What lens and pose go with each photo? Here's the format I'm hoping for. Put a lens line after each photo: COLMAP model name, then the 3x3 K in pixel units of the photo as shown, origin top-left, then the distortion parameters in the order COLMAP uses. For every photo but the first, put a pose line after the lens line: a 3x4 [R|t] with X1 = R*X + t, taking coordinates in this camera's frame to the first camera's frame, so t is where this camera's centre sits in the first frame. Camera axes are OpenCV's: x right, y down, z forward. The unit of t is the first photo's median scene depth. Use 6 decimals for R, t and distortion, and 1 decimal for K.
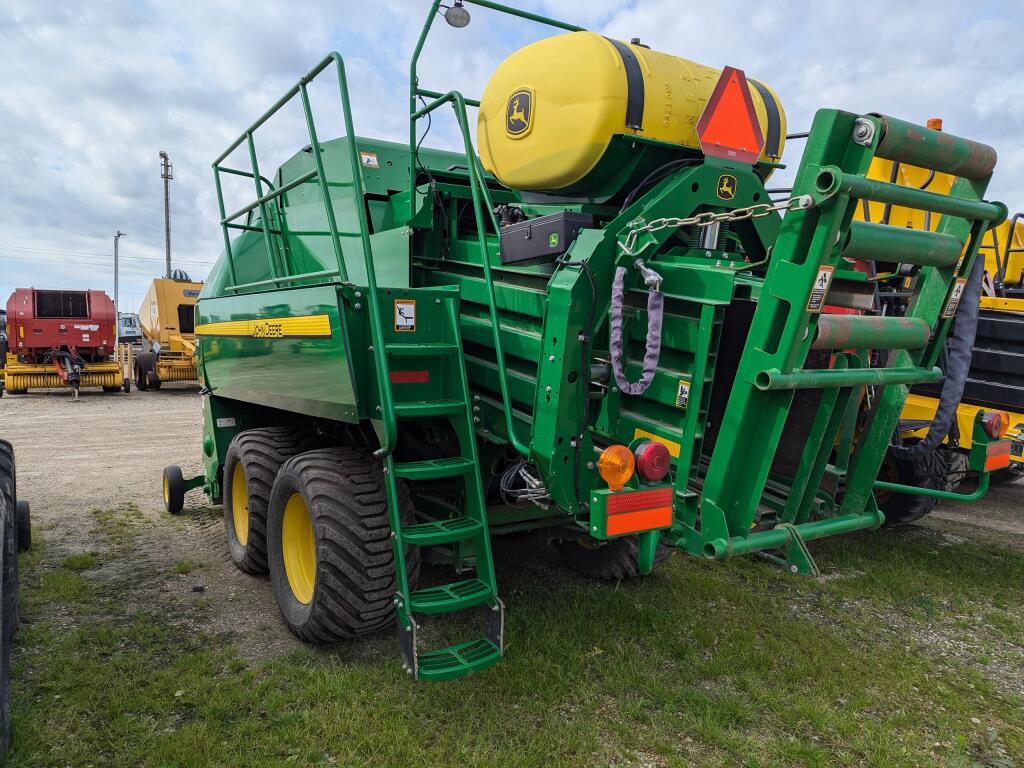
lens RADIAL K [[710.0, 0, 512.0], [0, 710.0, 384.0], [0, 0, 1]] dist [0.060500, -0.049682]
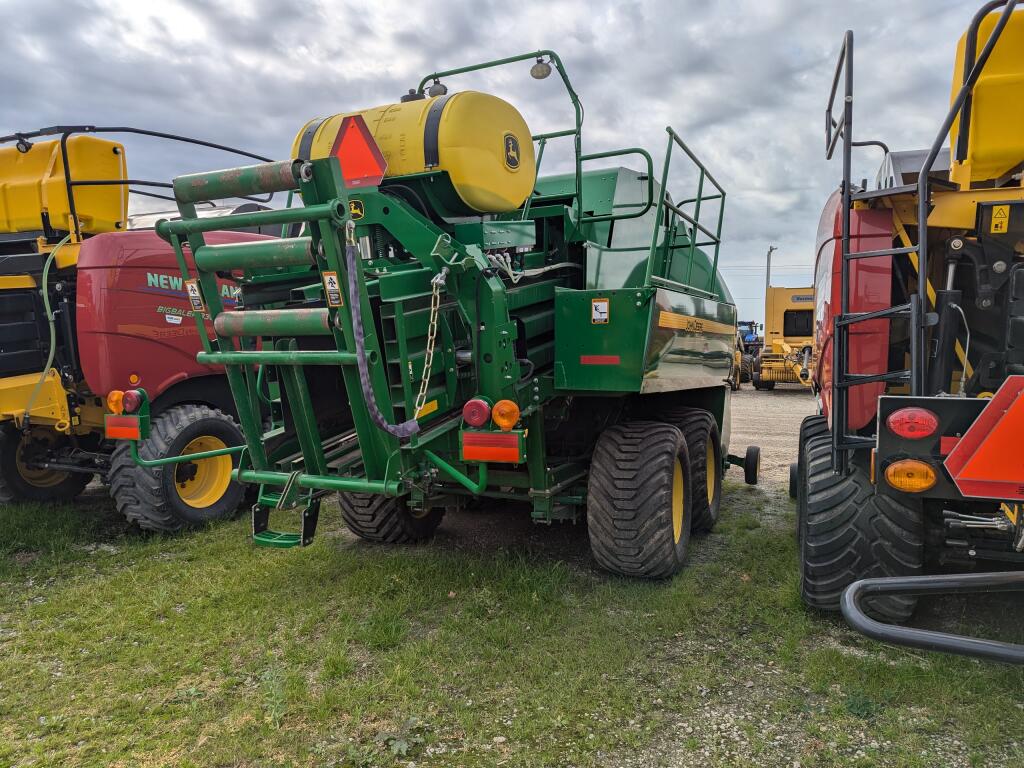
lens RADIAL K [[716.0, 0, 513.6], [0, 716.0, 379.2], [0, 0, 1]] dist [0.043715, -0.001539]
pose [[0.545526, 0.022141, -0.837801, 1.202656], [-0.033813, 0.999419, 0.004395, 0.006695], [0.837411, 0.025931, 0.545958, 0.434565]]
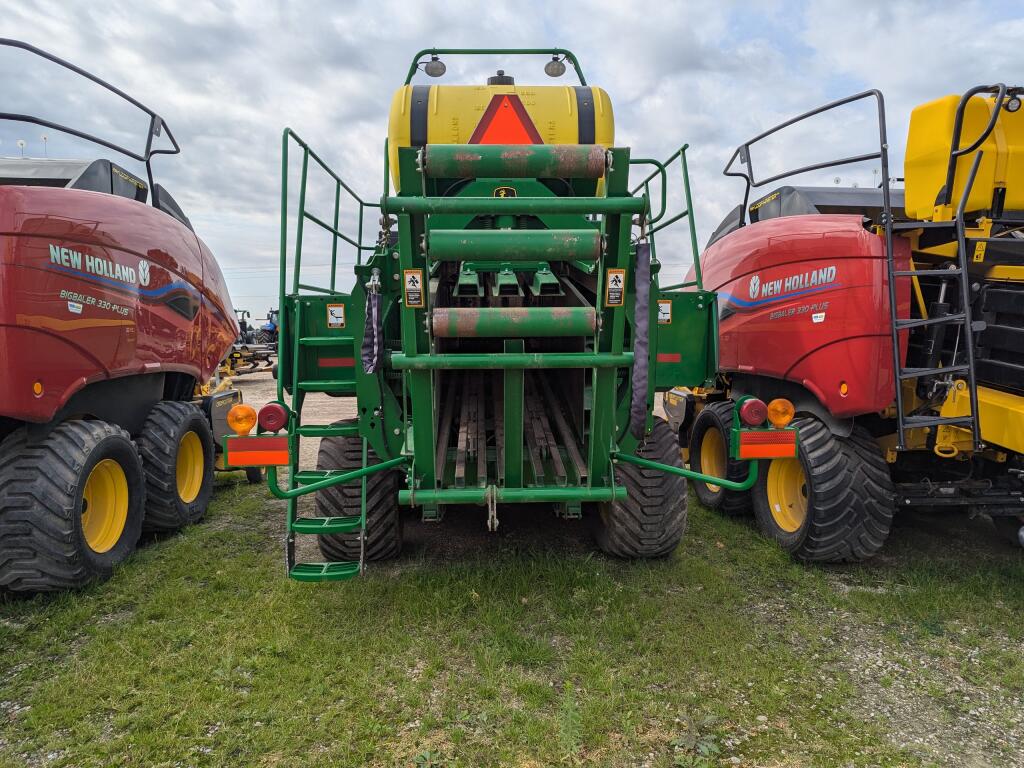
lens RADIAL K [[710.0, 0, 512.0], [0, 710.0, 384.0], [0, 0, 1]] dist [0.060500, -0.049682]
pose [[0.872092, 0.016724, -0.489057, 0.694664], [-0.013192, 0.999856, 0.010668, 0.011097], [0.489165, -0.002852, 0.872187, -0.001008]]
